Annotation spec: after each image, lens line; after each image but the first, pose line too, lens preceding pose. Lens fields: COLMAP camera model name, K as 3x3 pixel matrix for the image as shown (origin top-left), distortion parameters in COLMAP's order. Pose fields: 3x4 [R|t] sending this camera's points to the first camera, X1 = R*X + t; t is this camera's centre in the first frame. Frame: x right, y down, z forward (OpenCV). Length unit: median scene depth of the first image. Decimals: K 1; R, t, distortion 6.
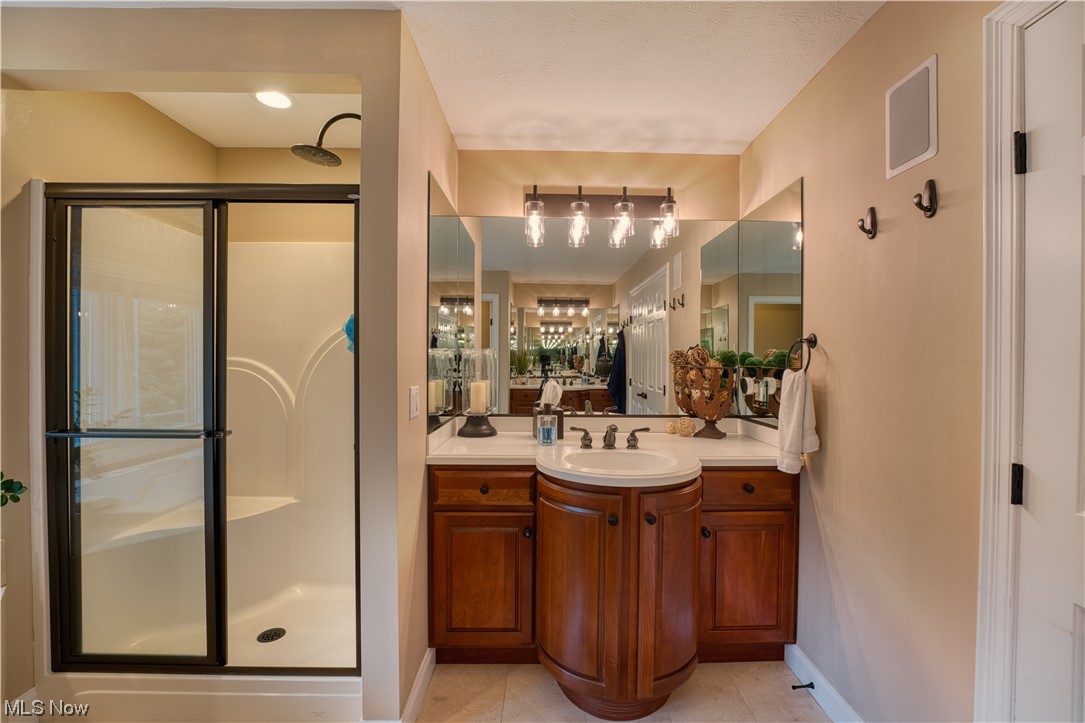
lens RADIAL K [[470.2, 0, 549.1], [0, 470.2, 363.8], [0, 0, 1]] dist [-0.029321, 0.001627]
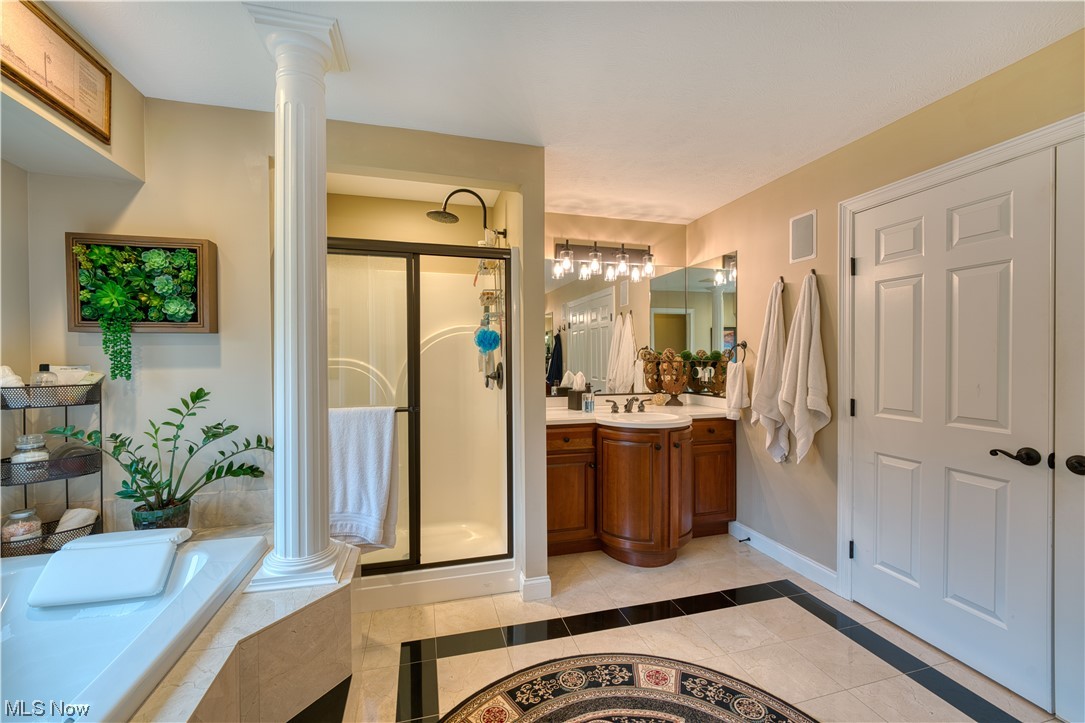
lens RADIAL K [[443.9, 0, 545.0], [0, 443.9, 363.2], [0, 0, 1]] dist [-0.017603, 0.002025]
pose [[0.968270, -0.013952, 0.249518, -0.476280], [0.013197, 0.999902, 0.004699, 0.001678], [-0.249559, -0.001257, 0.968359, -0.356534]]
